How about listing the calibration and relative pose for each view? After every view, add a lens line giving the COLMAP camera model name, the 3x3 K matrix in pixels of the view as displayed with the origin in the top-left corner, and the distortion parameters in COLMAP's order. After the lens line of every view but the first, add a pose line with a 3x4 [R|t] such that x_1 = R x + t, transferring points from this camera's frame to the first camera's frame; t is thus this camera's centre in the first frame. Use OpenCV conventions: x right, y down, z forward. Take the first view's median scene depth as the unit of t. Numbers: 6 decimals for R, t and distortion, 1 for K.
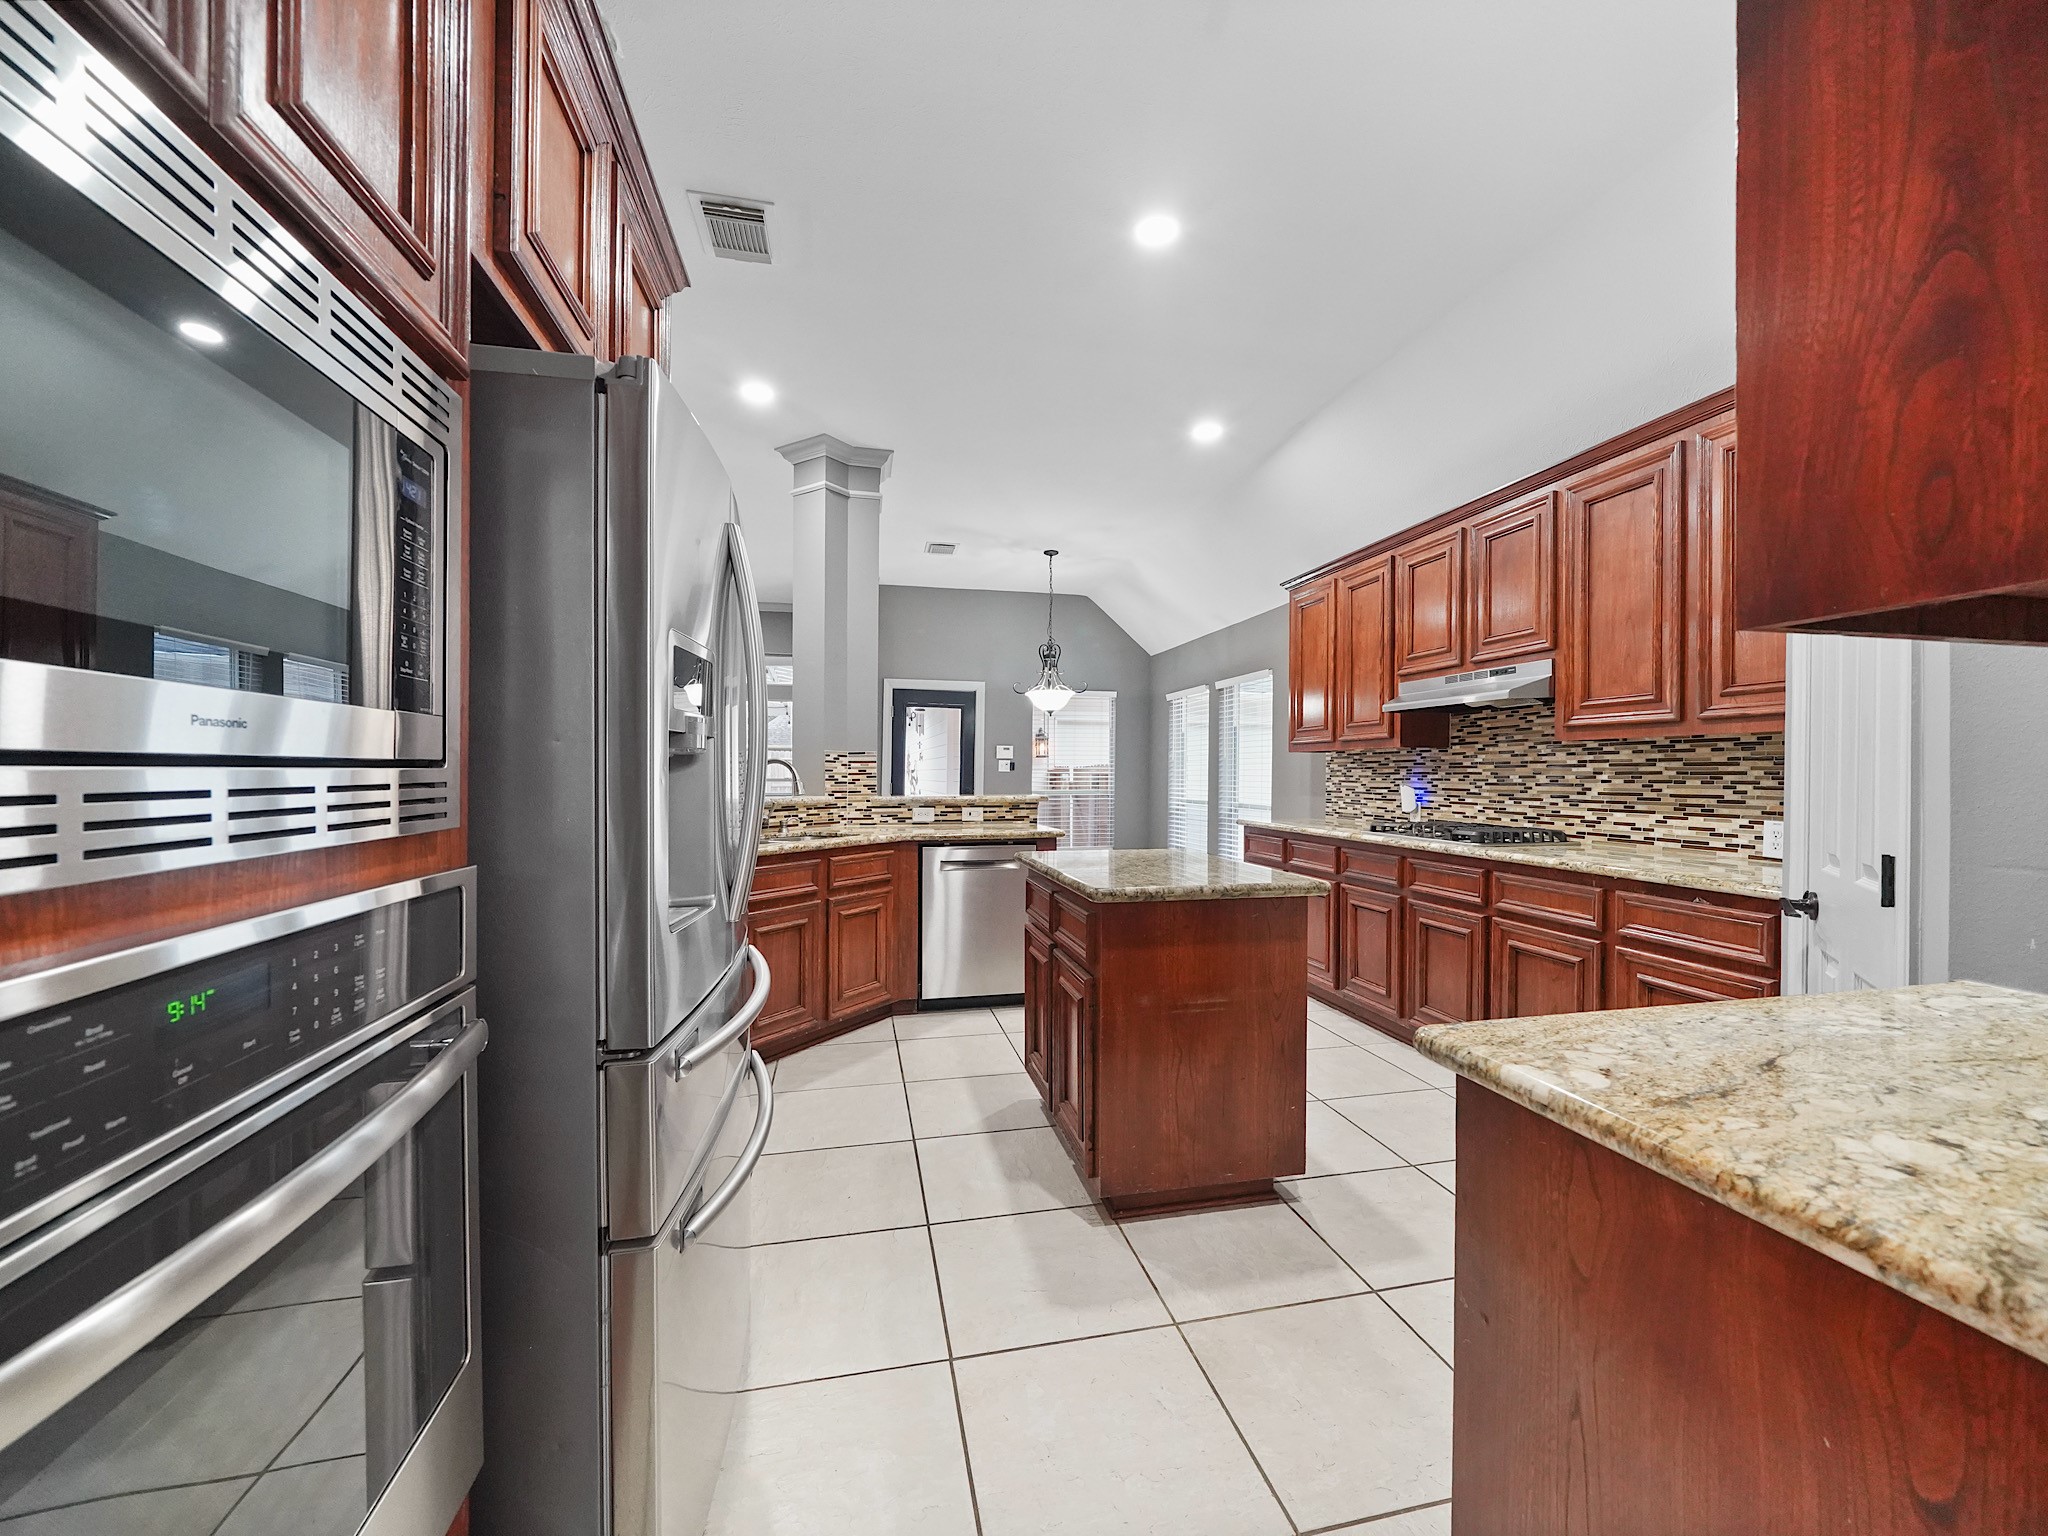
lens RADIAL K [[794.1, 0, 1007.0], [0, 794.1, 778.2], [0, 0, 1]] dist [-0.010940, 0.001700]
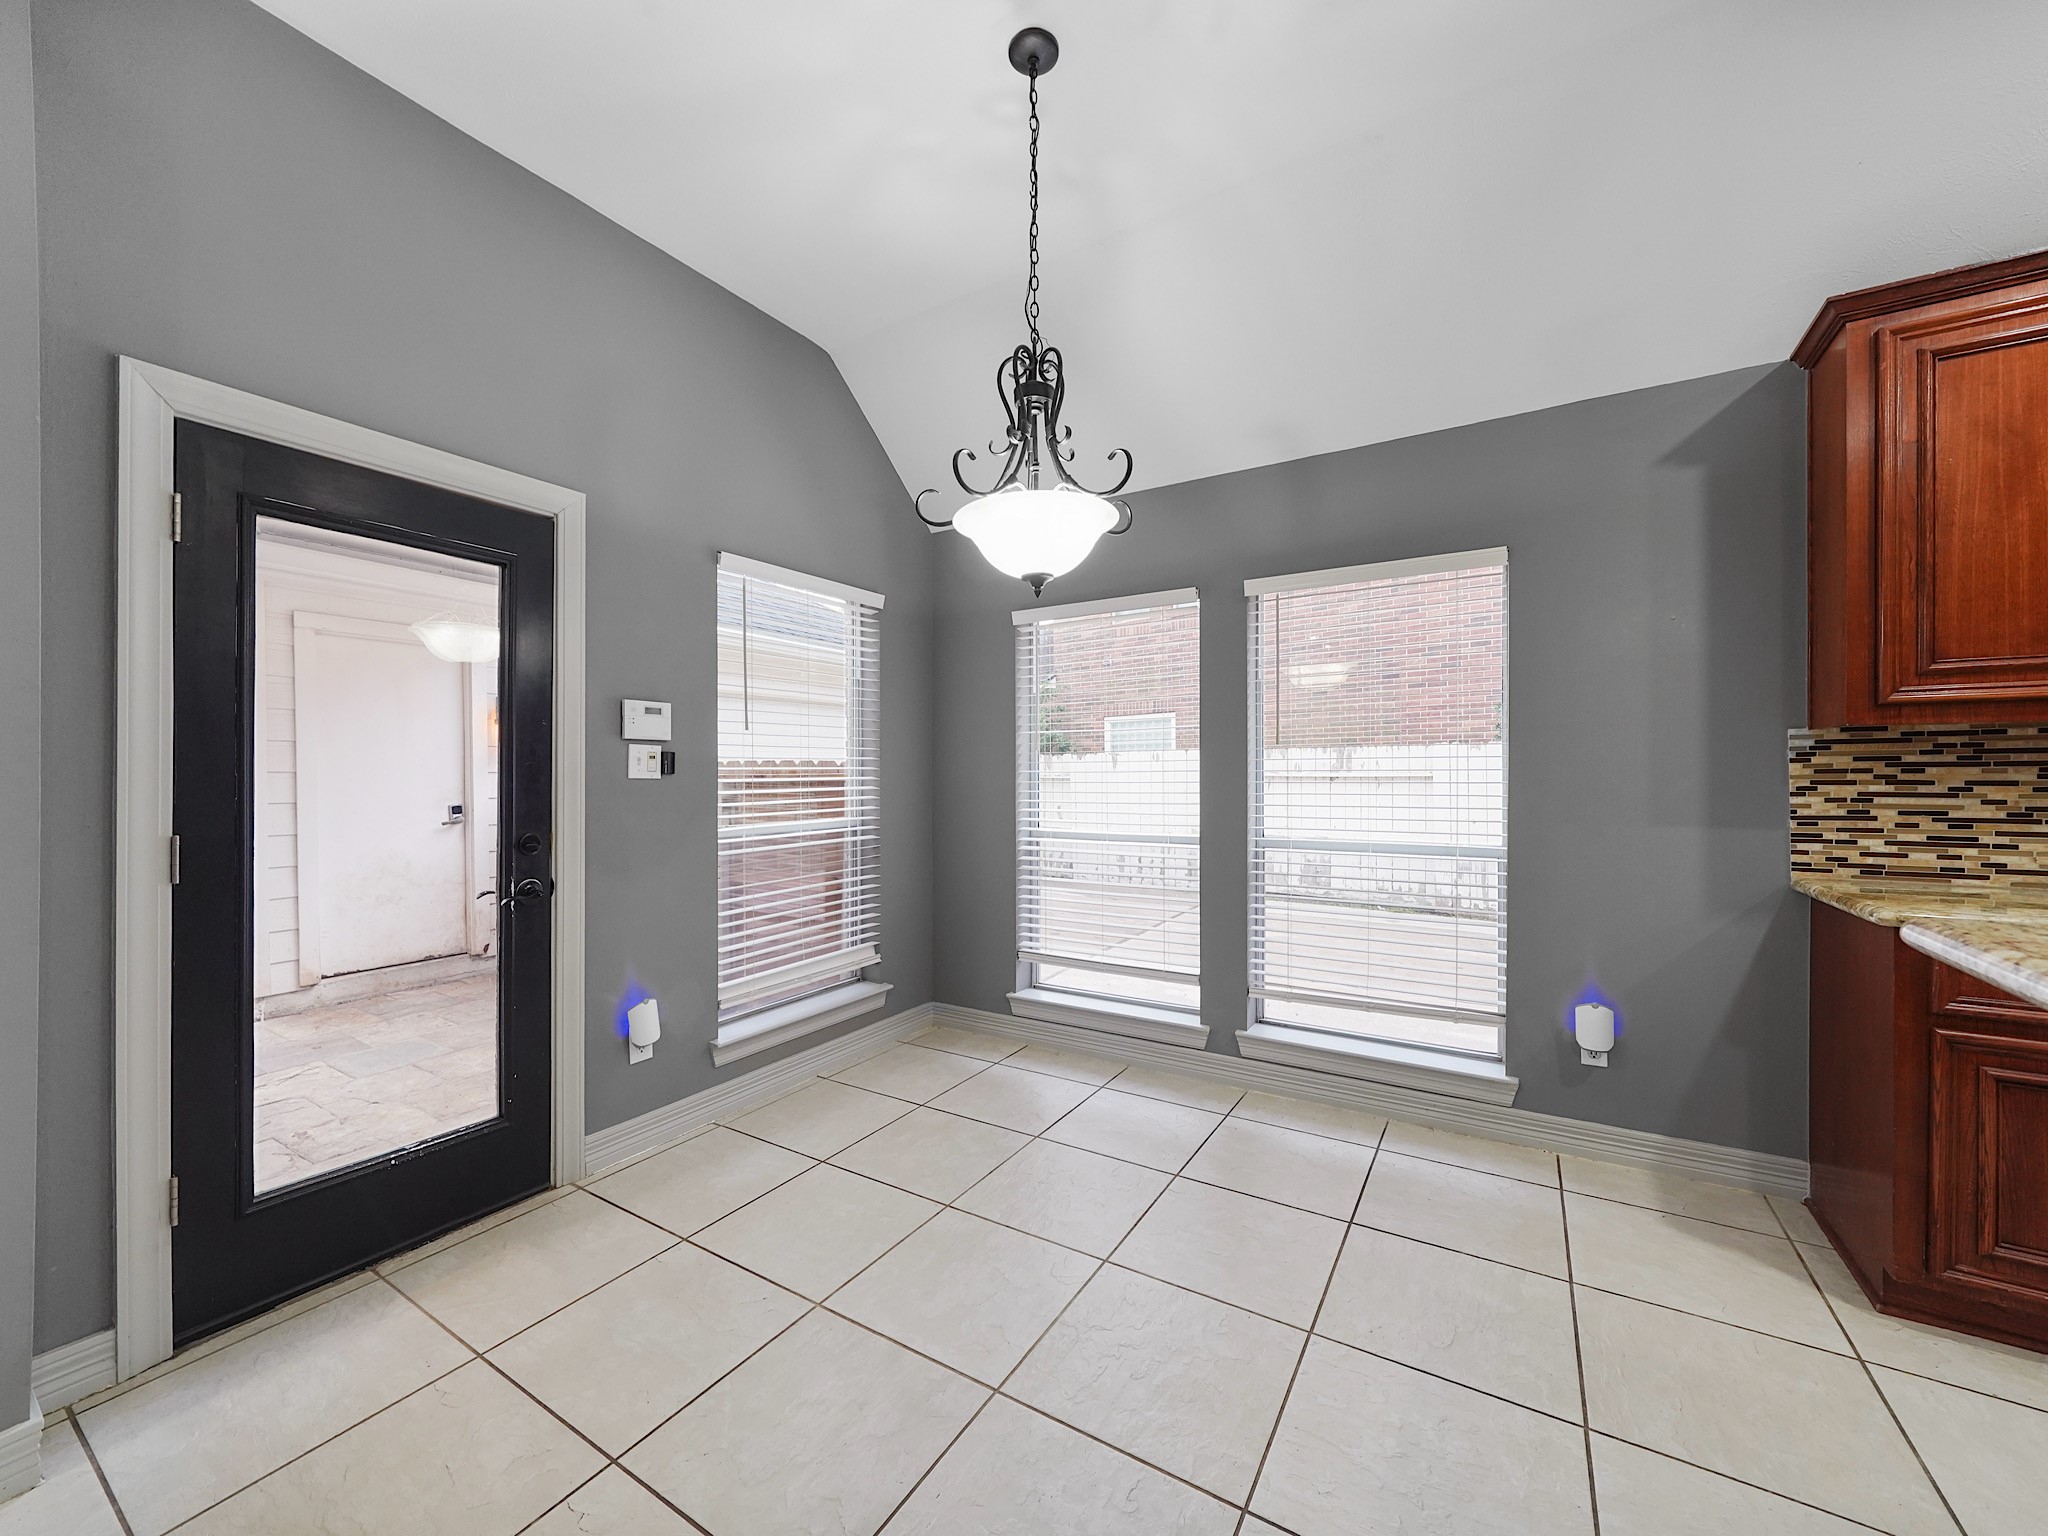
lens RADIAL K [[794.1, 0, 1023.4], [0, 794.1, 780.0], [0, 0, 1]] dist [-0.010940, 0.001700]
pose [[0.678048, -0.013296, 0.734898, -0.242610], [0.011606, 0.999905, 0.007382, -0.013775], [-0.734926, 0.003524, 0.678138, 1.122989]]
